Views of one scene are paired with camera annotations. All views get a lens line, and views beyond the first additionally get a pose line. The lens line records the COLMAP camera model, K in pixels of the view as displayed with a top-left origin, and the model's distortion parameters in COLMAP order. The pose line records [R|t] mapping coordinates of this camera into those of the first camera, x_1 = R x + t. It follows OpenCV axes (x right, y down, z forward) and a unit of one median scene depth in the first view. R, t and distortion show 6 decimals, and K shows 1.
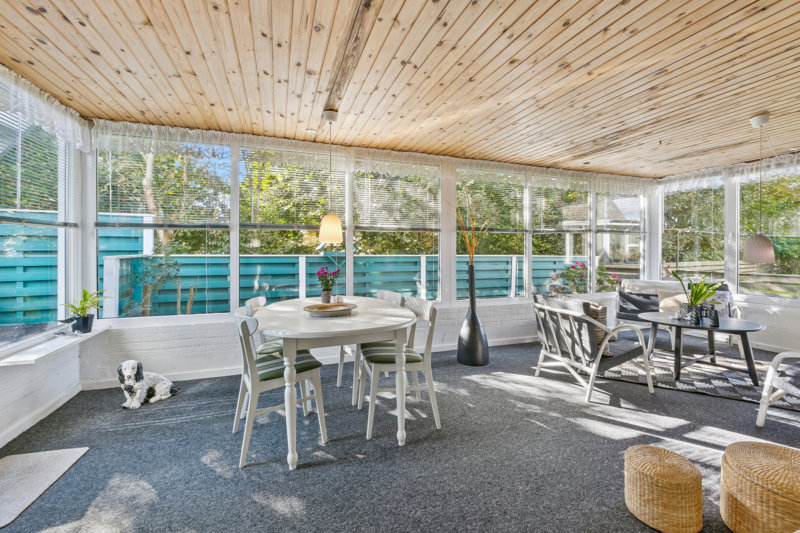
lens RADIAL K [[341.7, 0, 394.1], [0, 341.7, 260.4], [0, 0, 1]] dist [-0.000979, -0.000454]
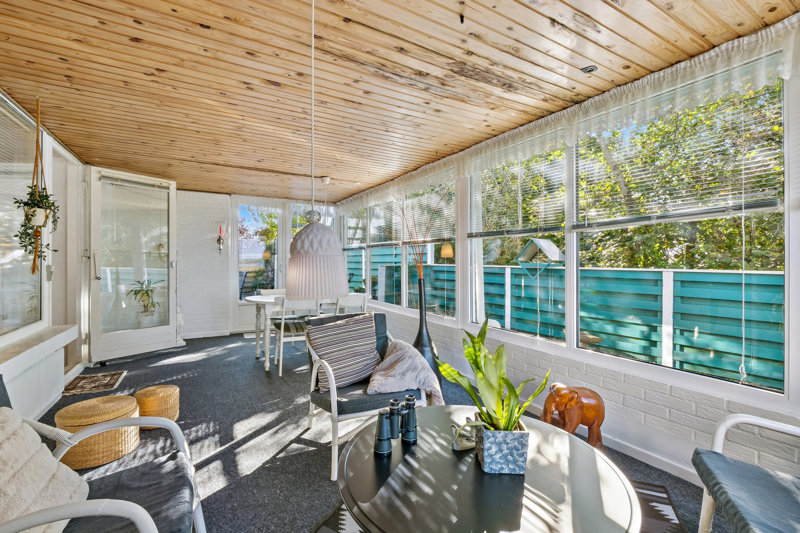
lens RADIAL K [[341.7, 0, 396.5], [0, 341.7, 264.0], [0, 0, 1]] dist [-0.000979, -0.000454]
pose [[0.188576, 0.006737, -0.982035, 1.170269], [-0.034283, 0.999412, 0.000273, -0.019434], [0.981460, 0.033615, 0.188696, 0.813129]]
